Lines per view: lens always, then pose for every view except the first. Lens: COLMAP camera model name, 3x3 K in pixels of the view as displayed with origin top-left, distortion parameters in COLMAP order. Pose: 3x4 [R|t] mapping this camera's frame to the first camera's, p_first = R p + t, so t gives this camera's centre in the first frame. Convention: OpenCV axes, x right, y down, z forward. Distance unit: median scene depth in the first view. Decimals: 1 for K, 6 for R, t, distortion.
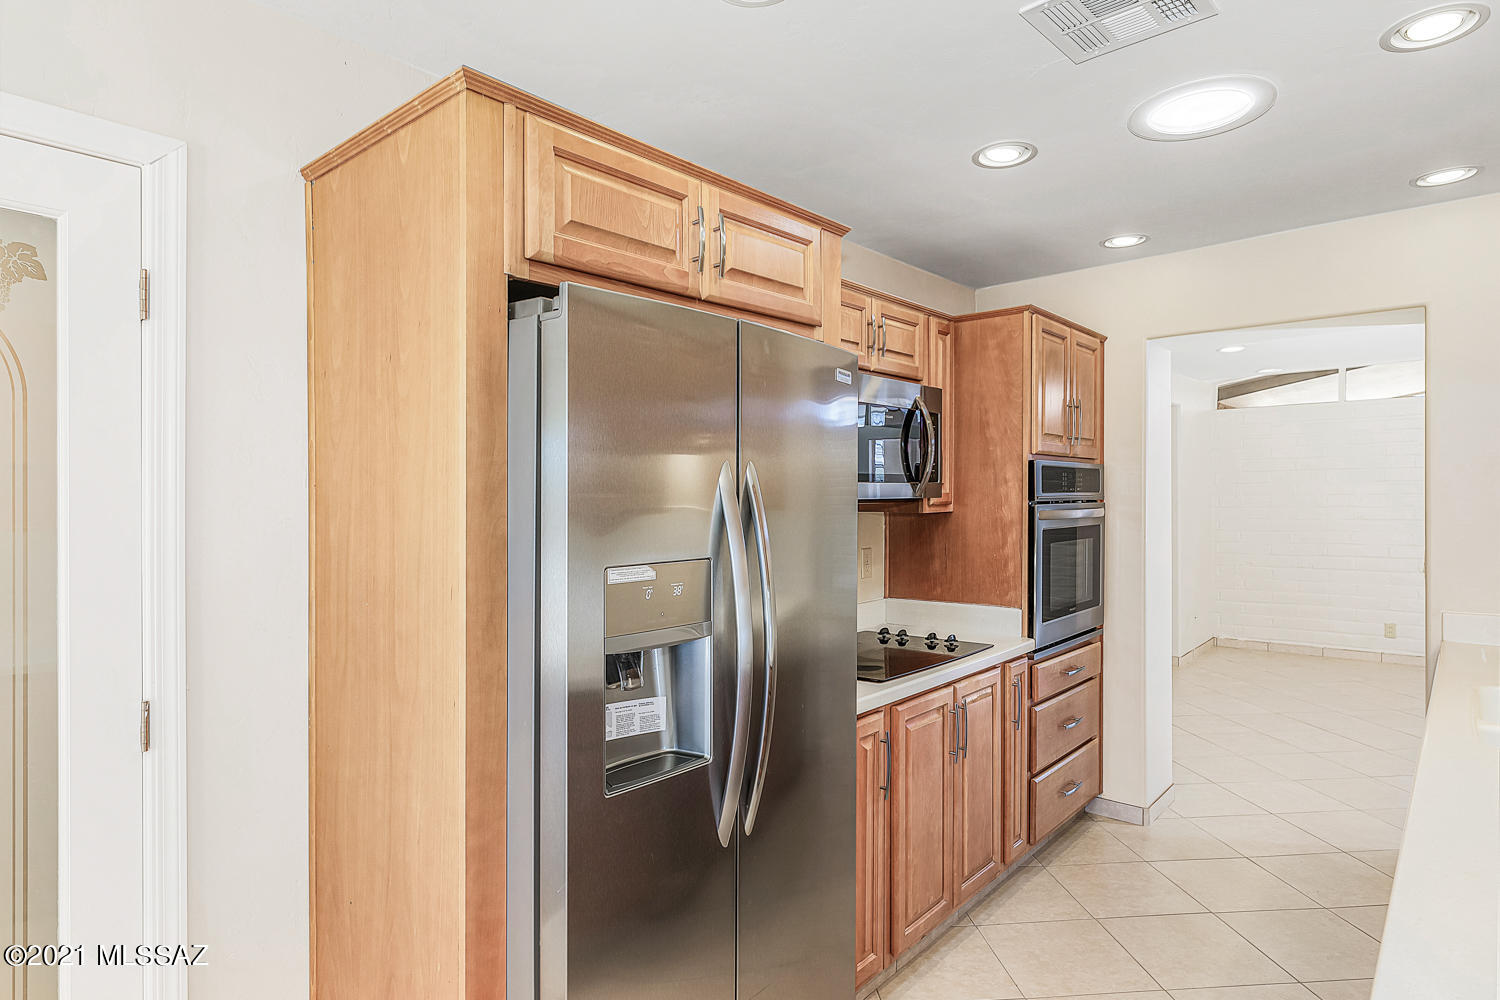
lens RADIAL K [[832.2, 0, 751.8], [0, 832.2, 501.7], [0, 0, 1]] dist [0.001170, 0.000430]
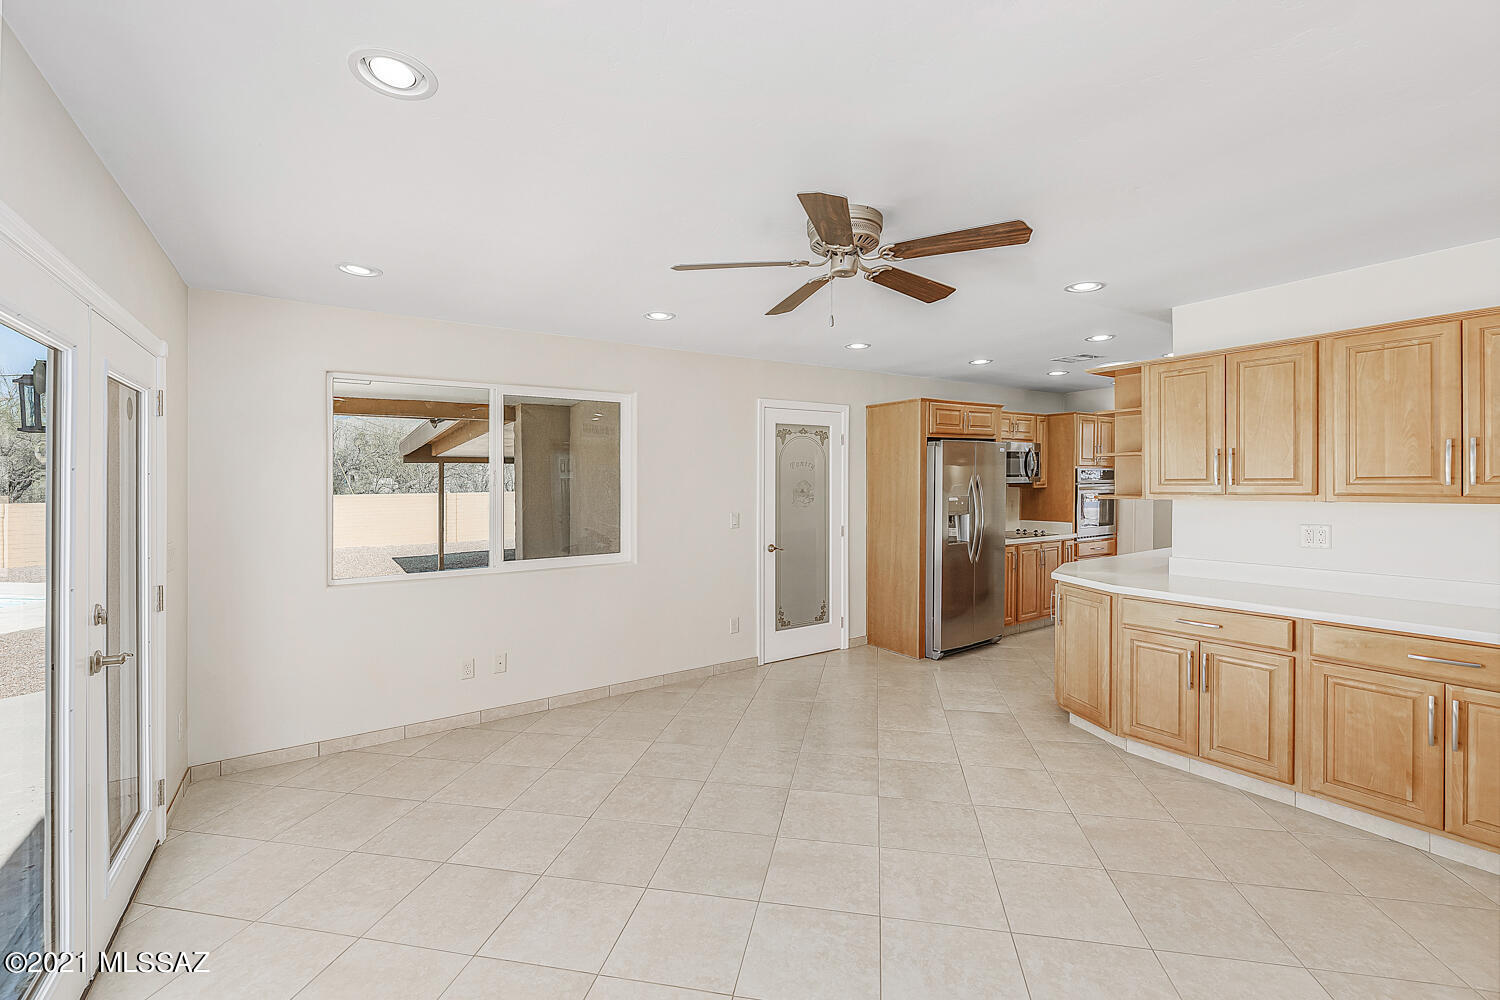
lens RADIAL K [[646.2, 0, 744.5], [0, 646.2, 500.5], [0, 0, 1]] dist [-0.001036, -0.001036]
pose [[0.960548, 0.001247, -0.278111, -0.122975], [0.004124, 0.999816, 0.018725, 0.011753], [0.278083, -0.019133, 0.960366, -1.353500]]
